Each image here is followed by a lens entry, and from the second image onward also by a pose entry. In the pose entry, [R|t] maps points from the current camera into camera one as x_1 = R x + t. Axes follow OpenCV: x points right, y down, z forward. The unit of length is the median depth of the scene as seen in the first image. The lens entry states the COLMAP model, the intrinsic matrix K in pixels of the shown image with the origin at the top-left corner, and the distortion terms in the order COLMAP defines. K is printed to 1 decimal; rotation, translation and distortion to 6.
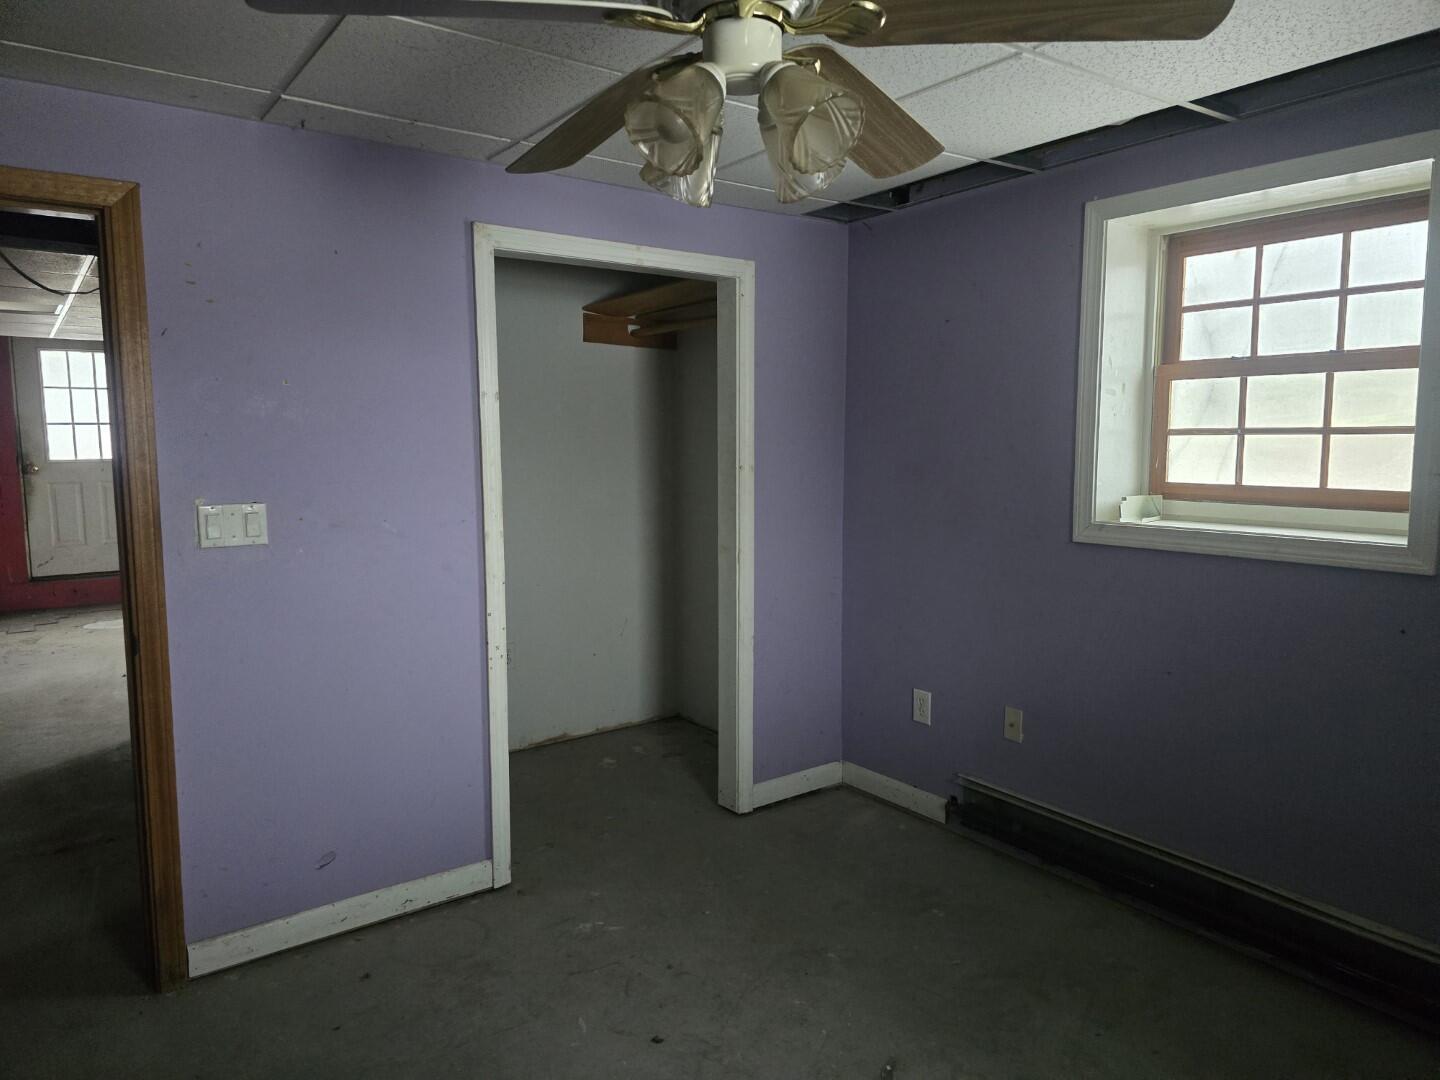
lens RADIAL K [[966.8, 0, 715.2], [0, 966.8, 548.2], [0, 0, 1]] dist [-0.010144, -0.004755]
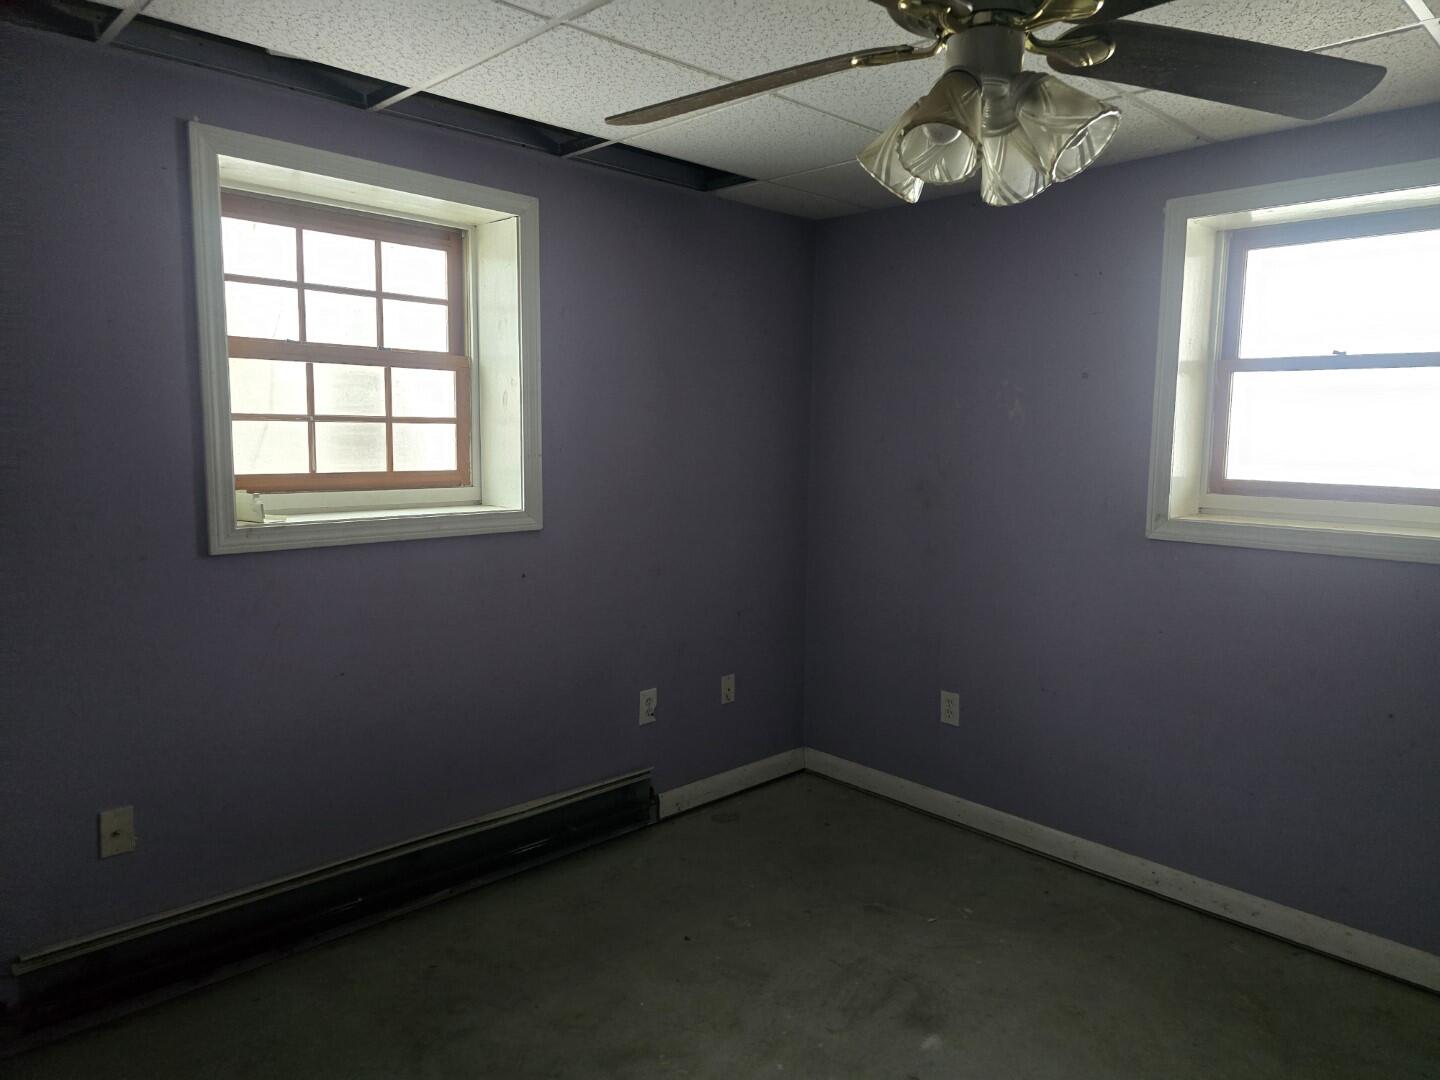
lens RADIAL K [[967.8, 0, 721.6], [0, 967.8, 530.4], [0, 0, 1]] dist [0.000107, 0.000088]
pose [[-0.167624, -0.102955, 0.980460, -0.529340], [0.099025, 0.987744, 0.120650, -0.091508], [-0.980865, 0.117314, -0.155374, 0.803245]]
